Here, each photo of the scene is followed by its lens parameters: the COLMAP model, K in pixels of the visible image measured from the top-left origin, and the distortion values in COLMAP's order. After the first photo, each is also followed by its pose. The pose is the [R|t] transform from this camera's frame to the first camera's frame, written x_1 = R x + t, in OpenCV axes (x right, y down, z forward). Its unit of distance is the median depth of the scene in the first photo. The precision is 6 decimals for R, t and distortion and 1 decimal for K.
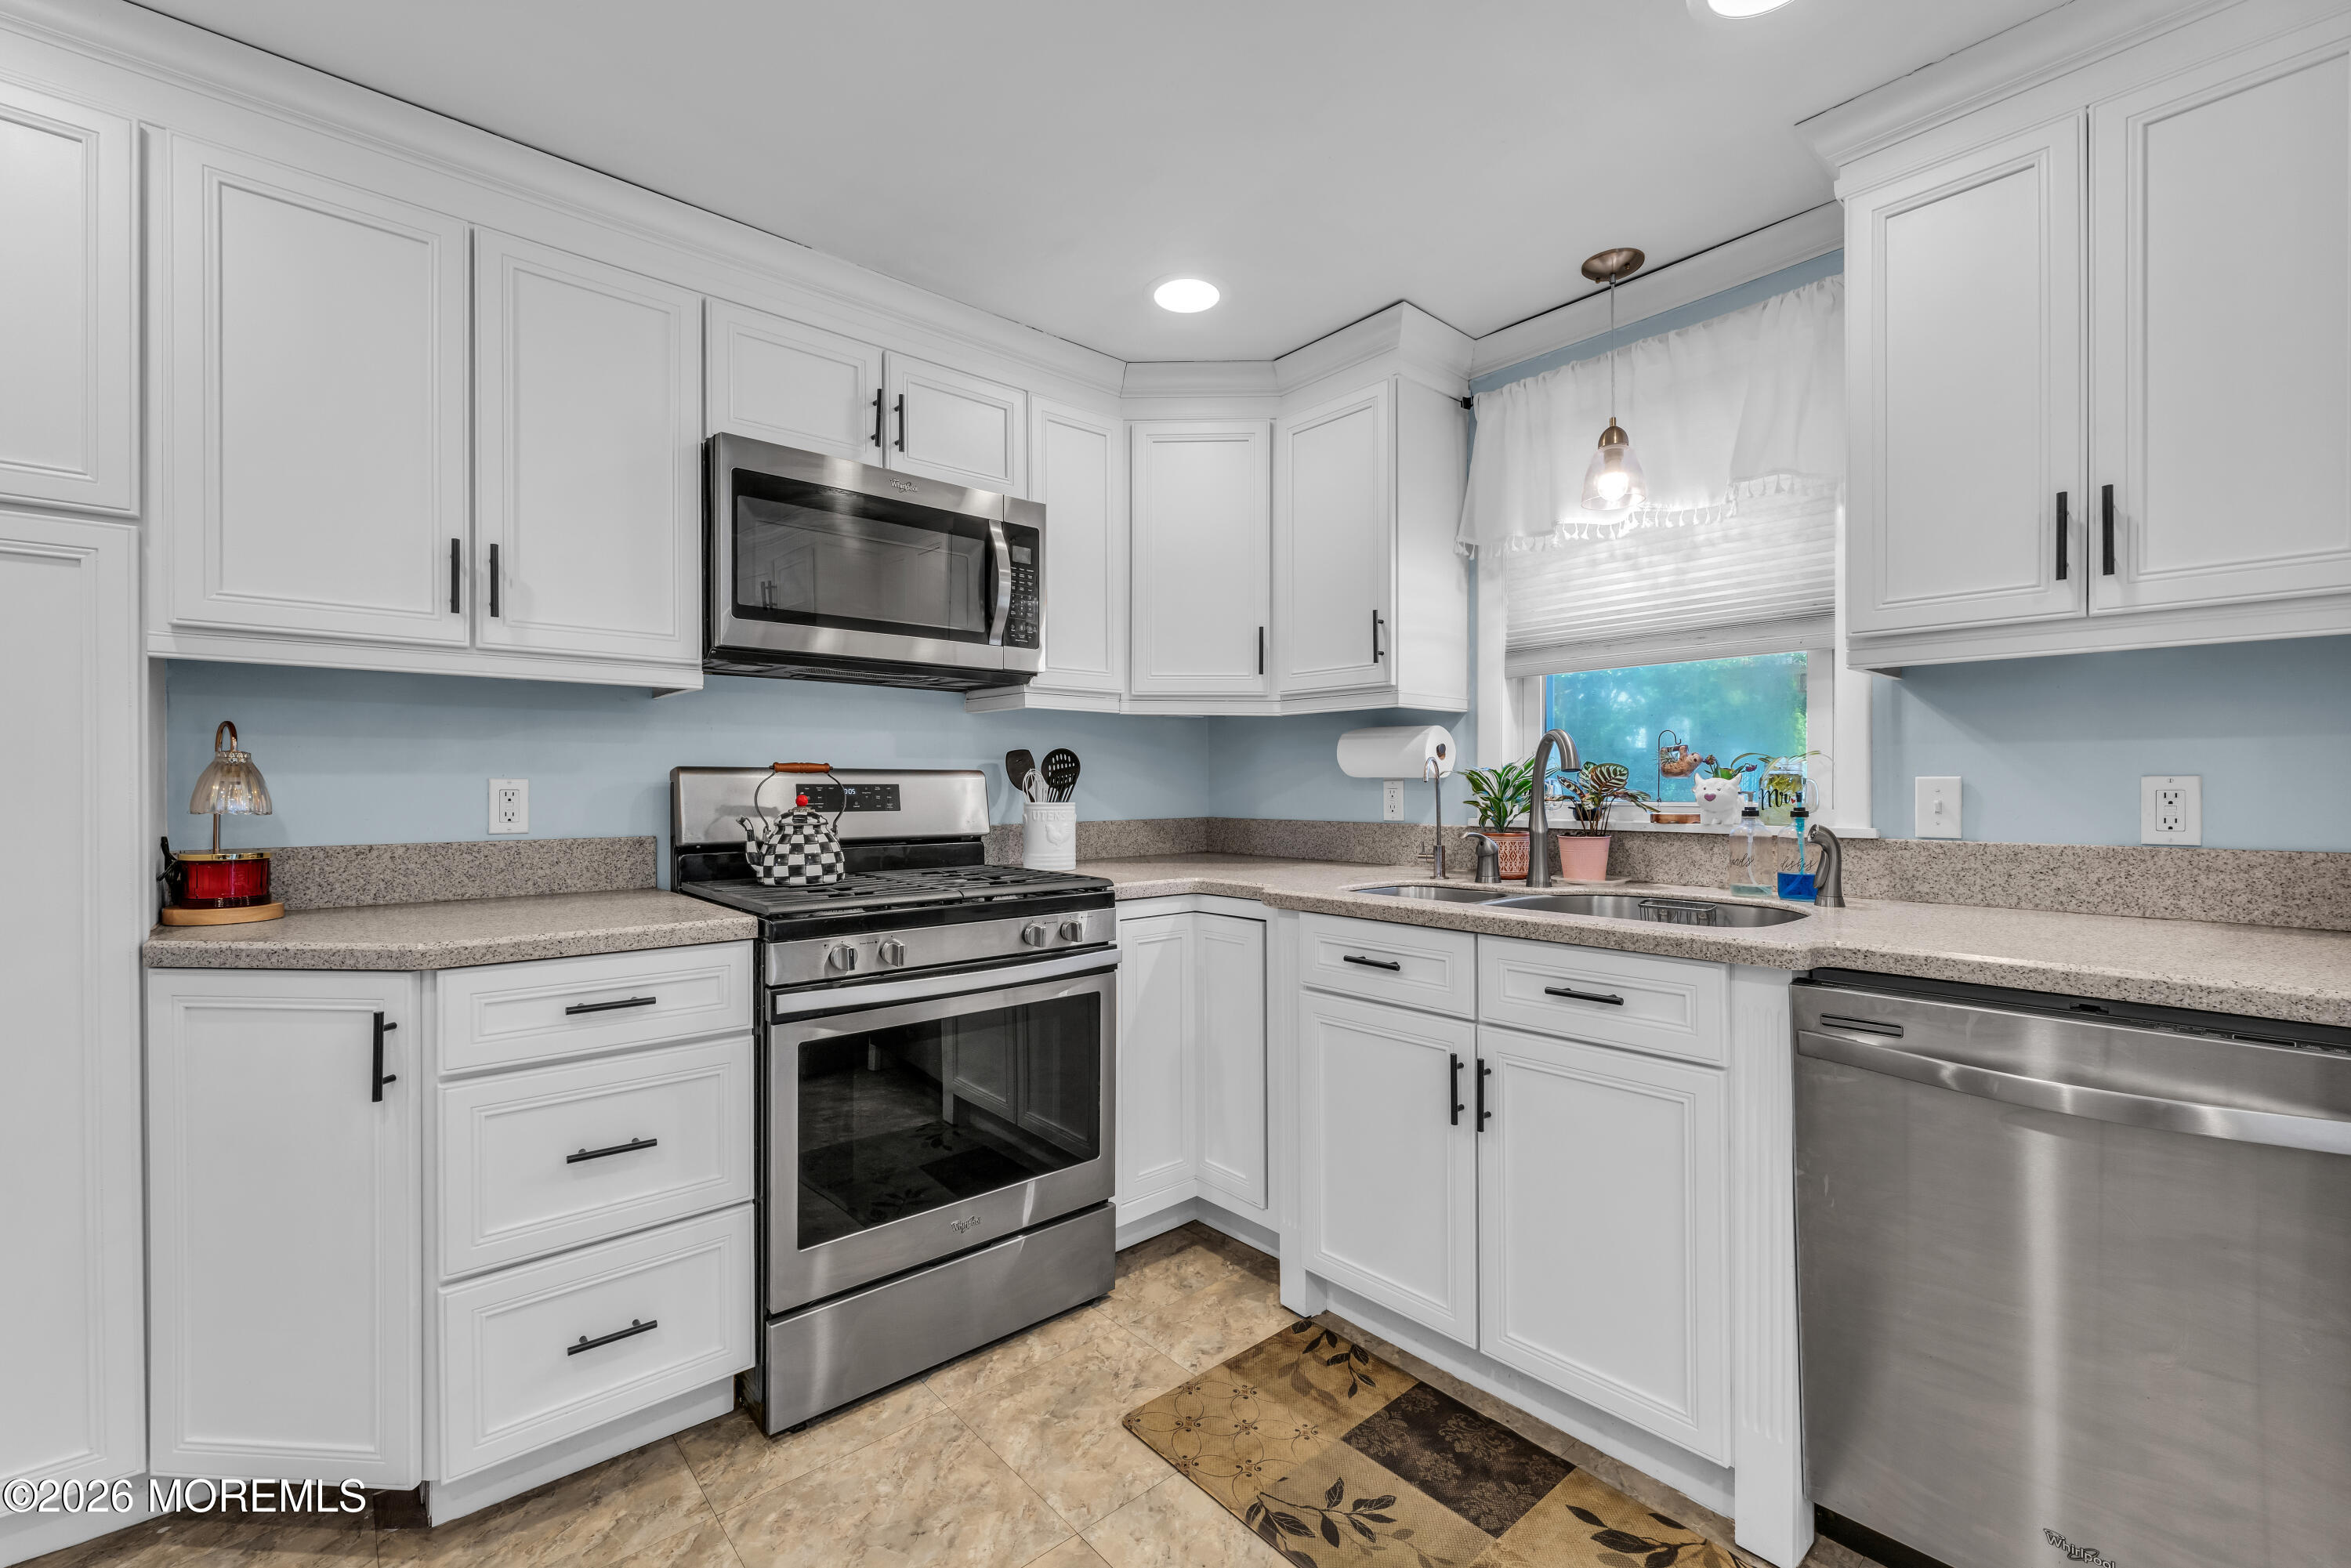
lens RADIAL K [[992.5, 0, 1183.9], [0, 992.5, 790.2], [0, 0, 1]] dist [-0.000407, -0.000024]
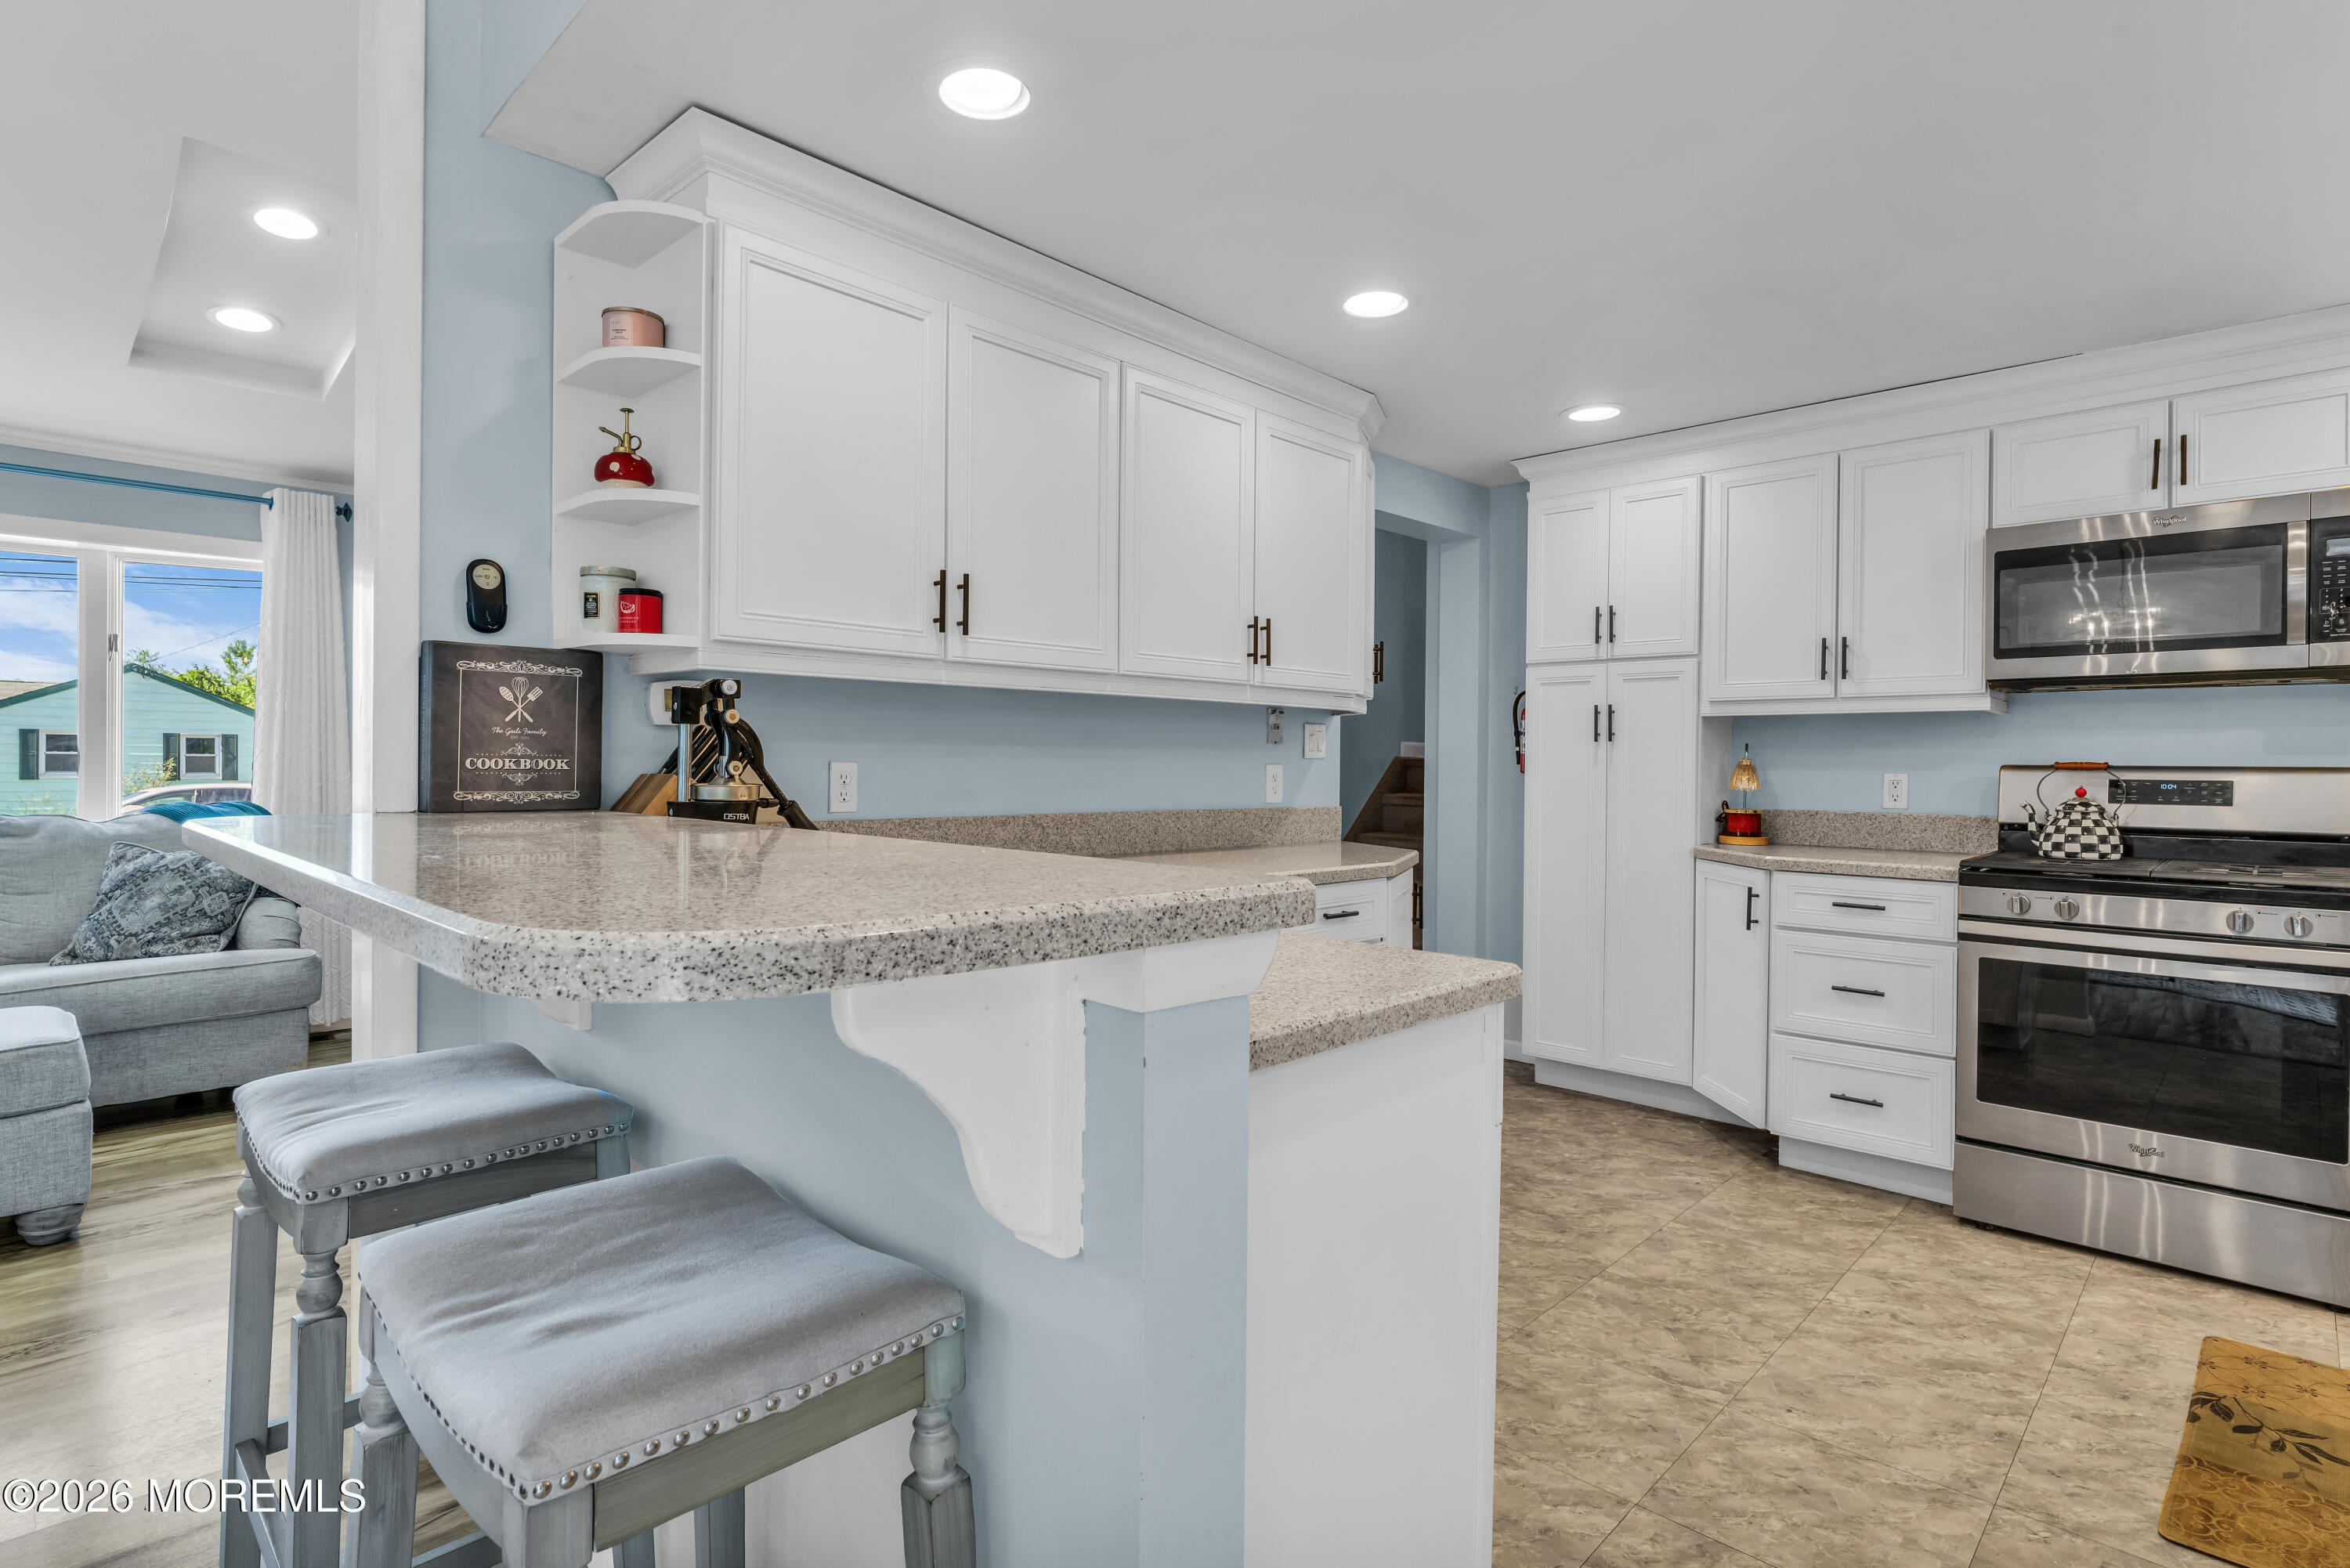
lens RADIAL K [[1130.2, 0, 1129.2], [0, 1130.2, 780.8], [0, 0, 1]] dist [0.001141, -0.000237]
pose [[0.047231, 0.015403, -0.998765, 1.144647], [-0.015123, 0.999778, 0.014703, -0.008779], [0.998770, 0.014409, 0.047454, -0.310111]]
